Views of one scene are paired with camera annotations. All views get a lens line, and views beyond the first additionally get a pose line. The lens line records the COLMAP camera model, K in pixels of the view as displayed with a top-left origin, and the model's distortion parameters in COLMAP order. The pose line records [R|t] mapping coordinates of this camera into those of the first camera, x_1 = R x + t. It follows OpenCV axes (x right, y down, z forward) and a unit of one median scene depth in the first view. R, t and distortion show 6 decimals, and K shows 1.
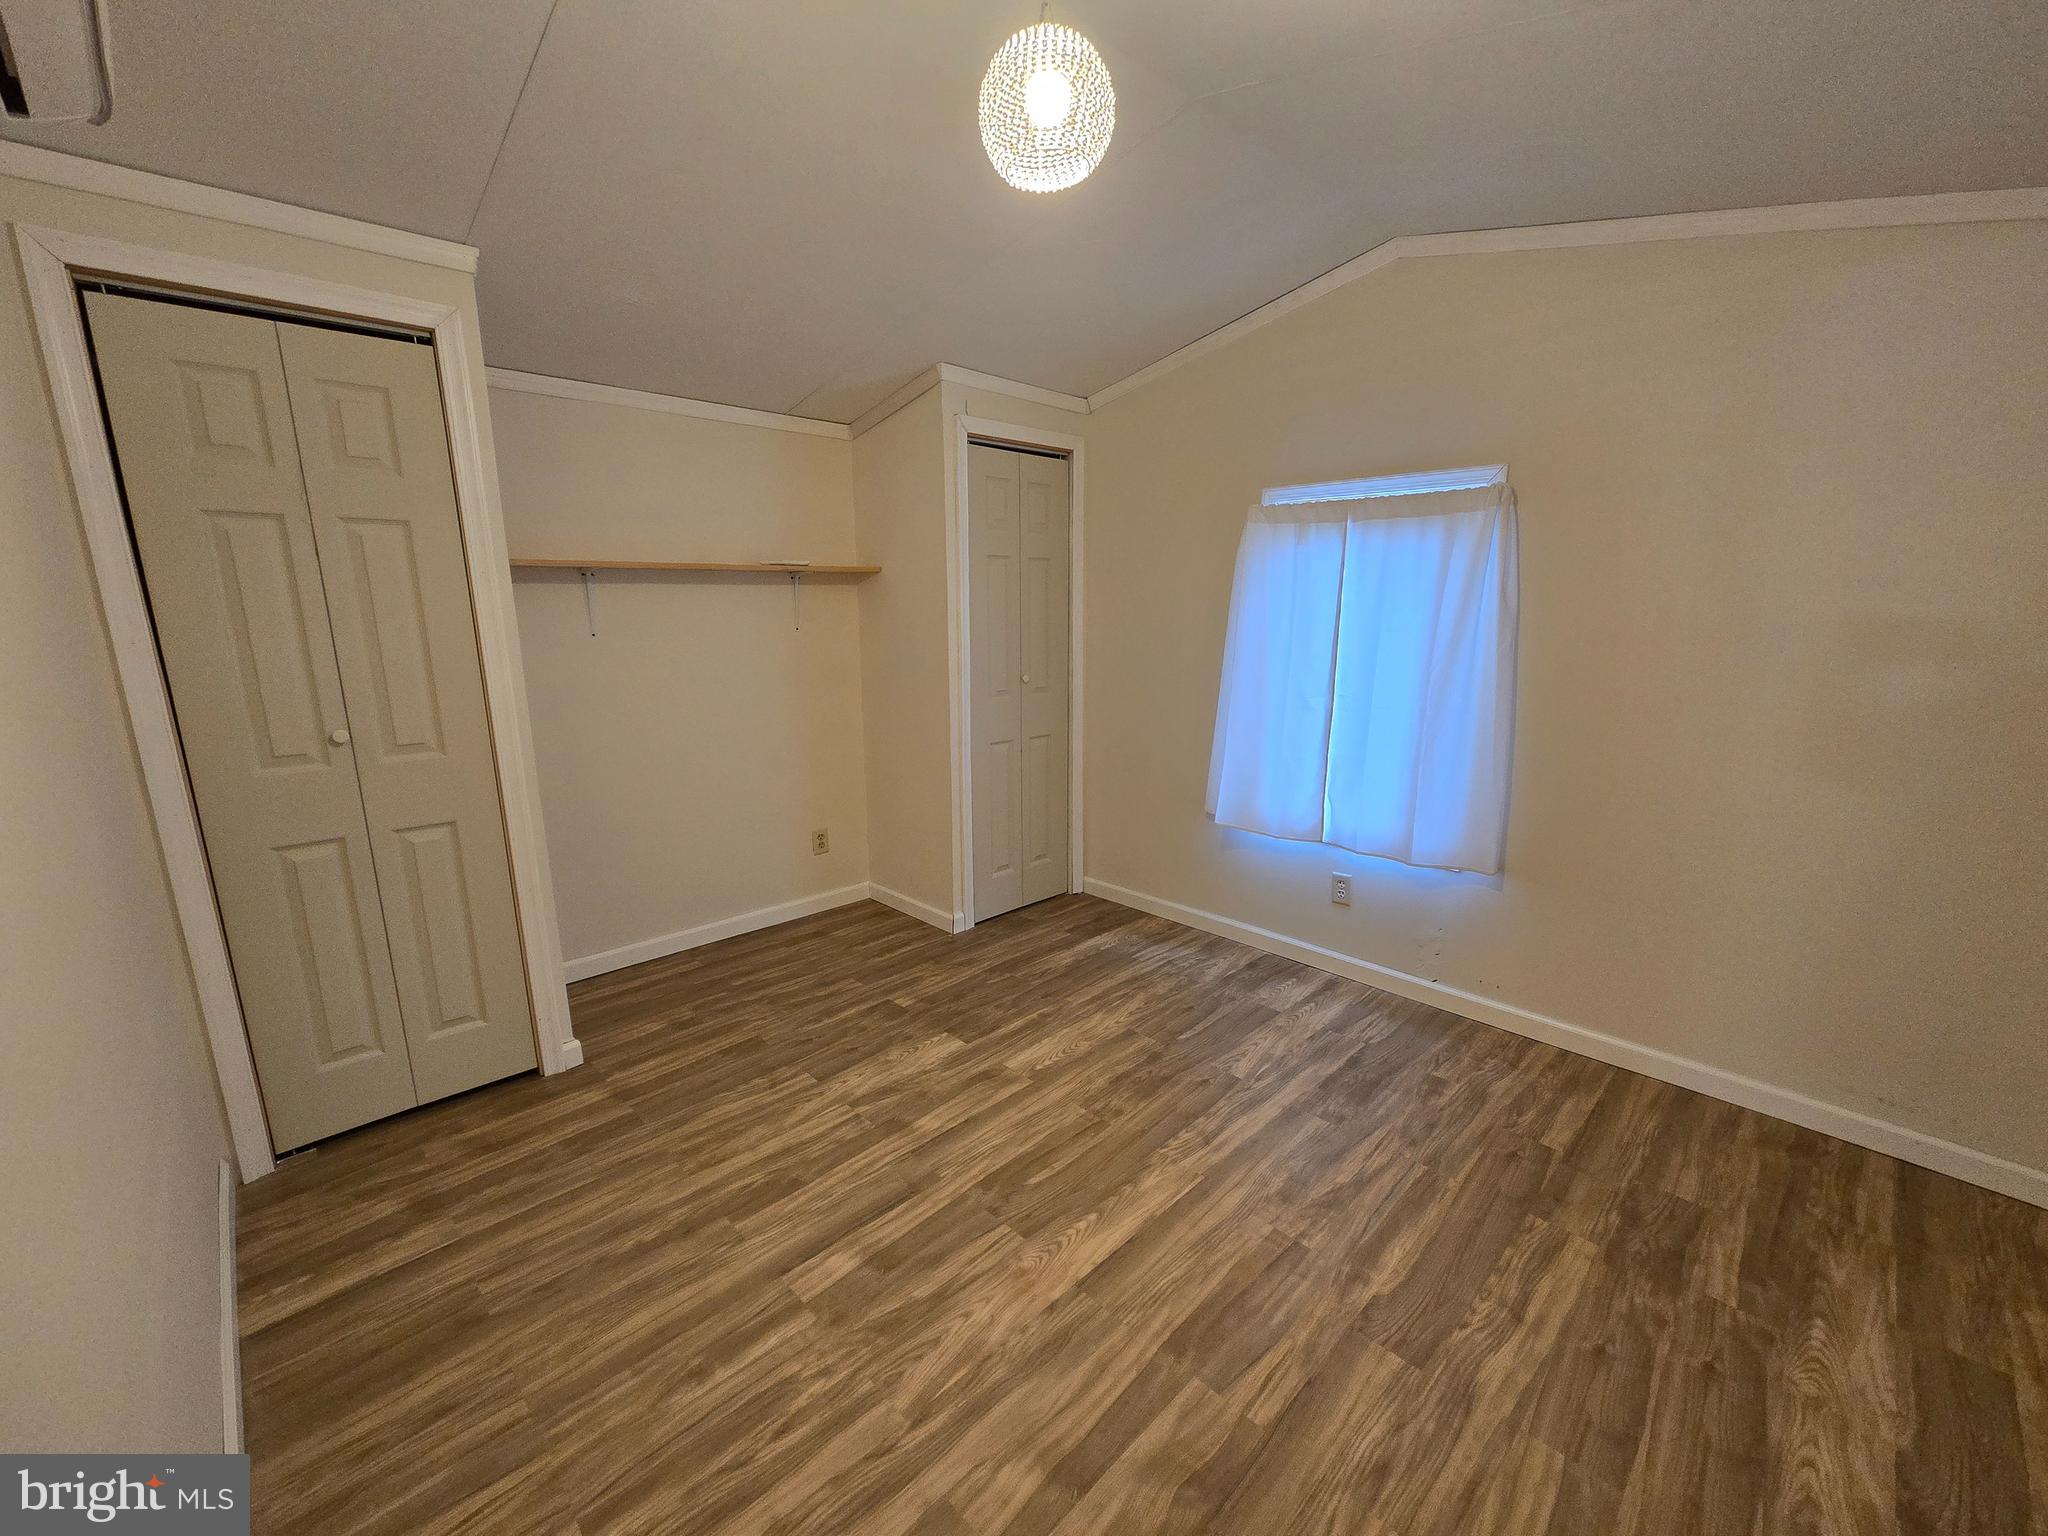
lens RADIAL K [[838.9, 0, 1010.3], [0, 838.9, 768.8], [0, 0, 1]] dist [-0.003363, 0.002936]
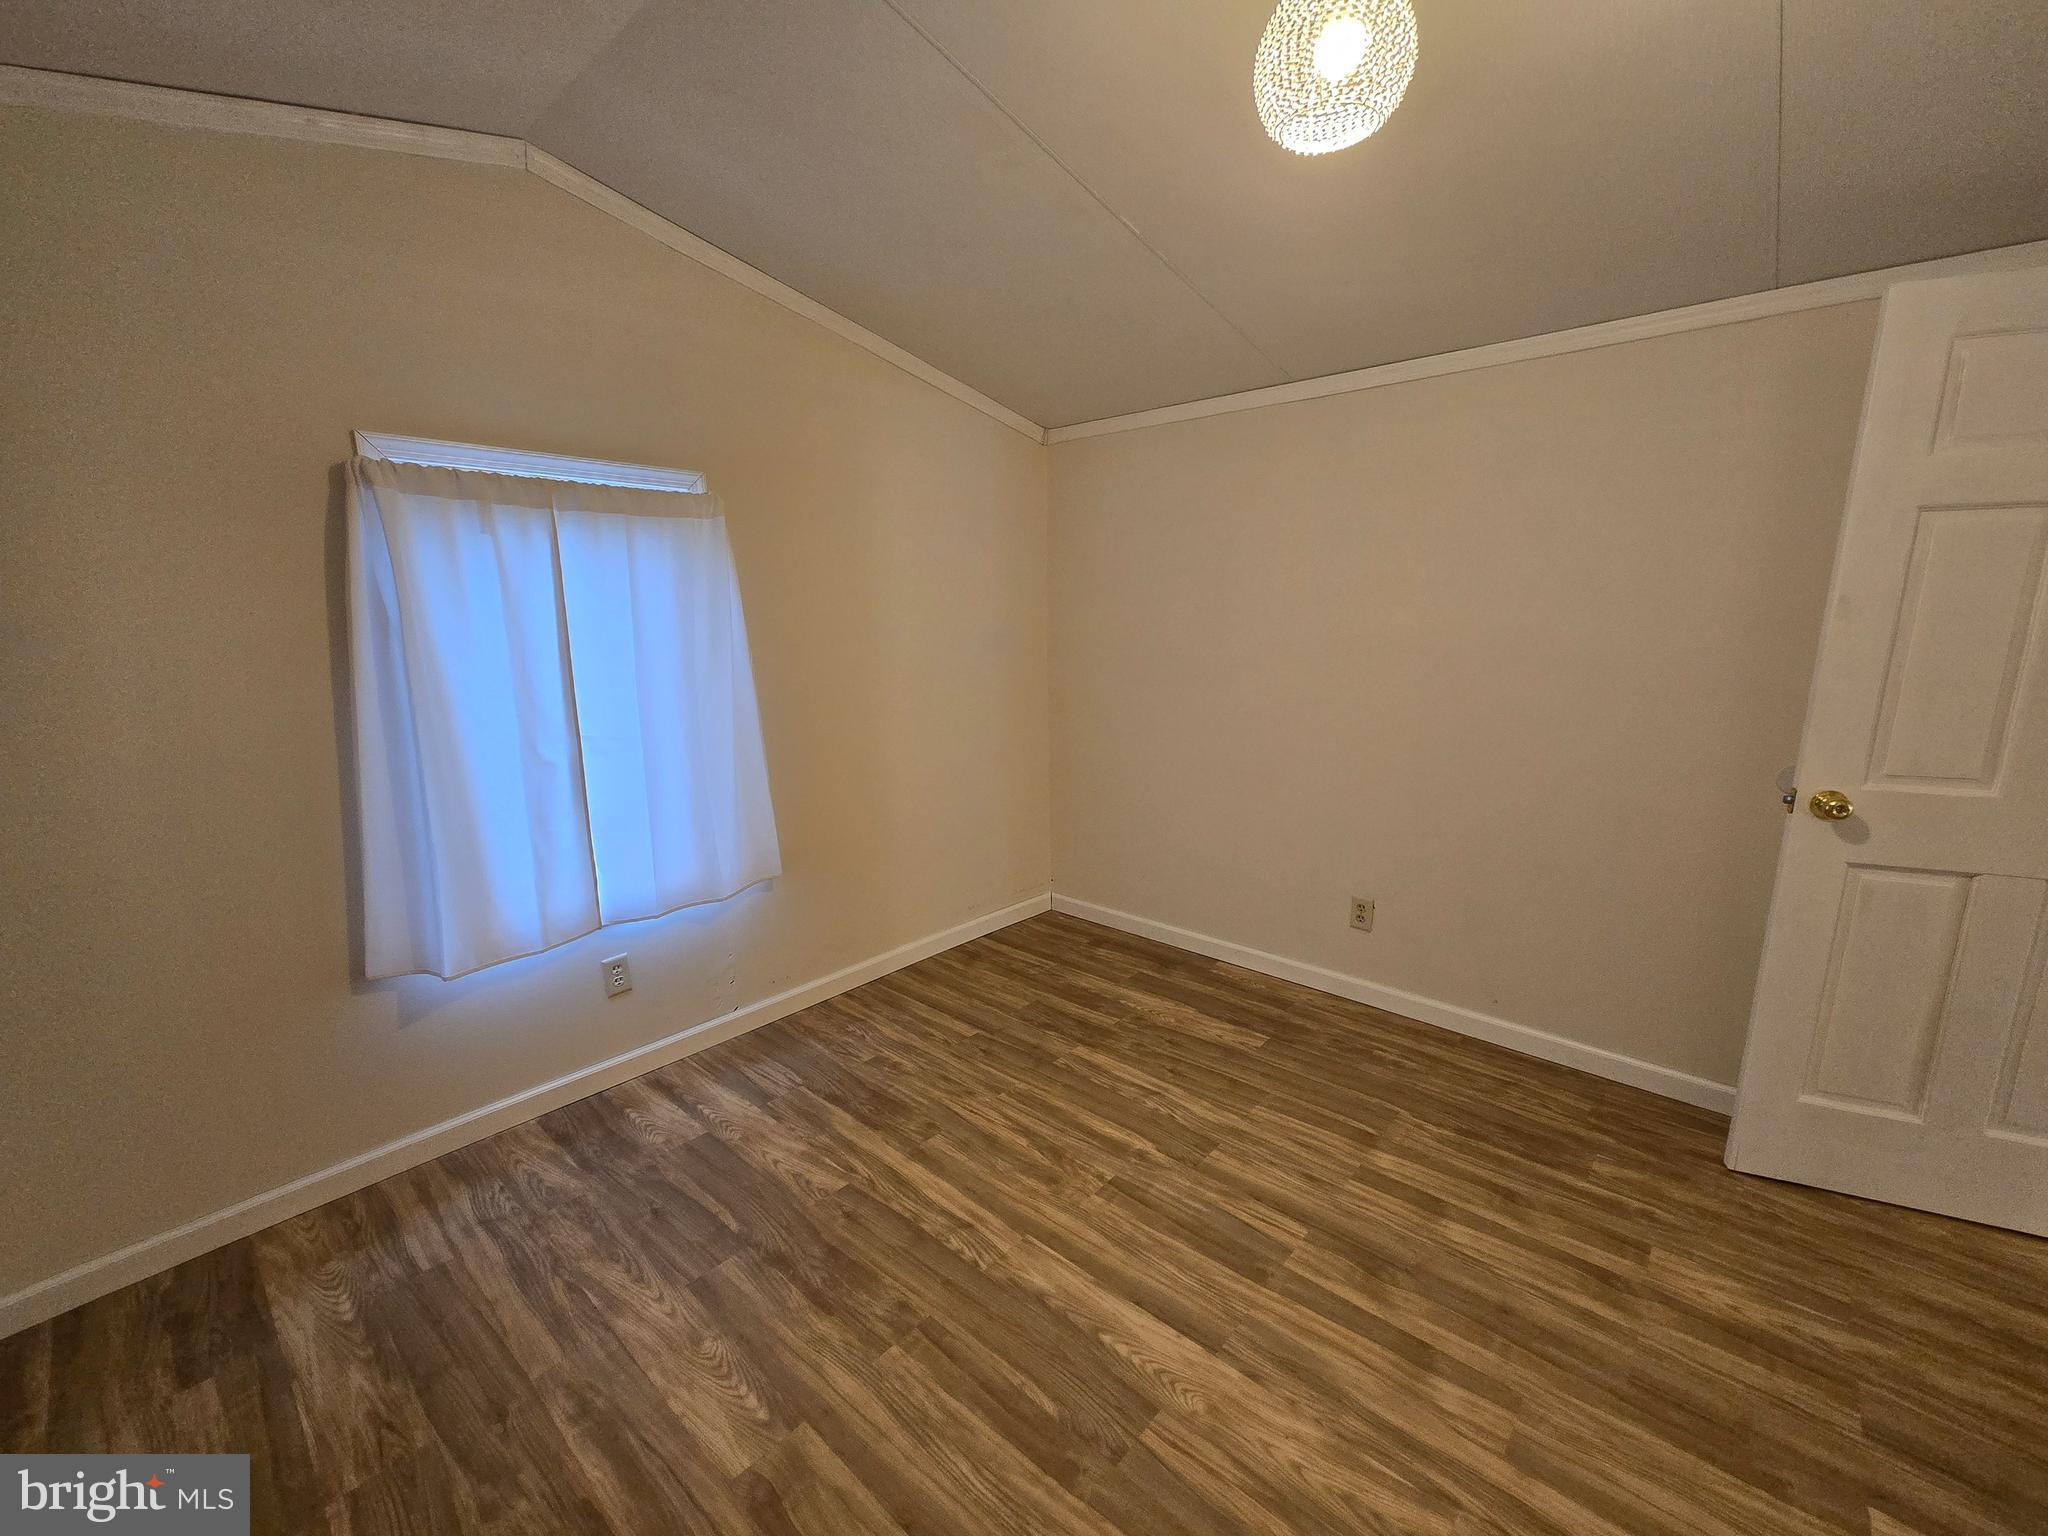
lens RADIAL K [[838.9, 0, 1028.7], [0, 838.9, 775.6], [0, 0, 1]] dist [-0.003363, 0.002936]
pose [[-0.079057, -0.196110, 0.977390, -0.575632], [0.201397, 0.957099, 0.208329, -0.192140], [-0.976314, 0.213313, -0.036169, 0.922896]]
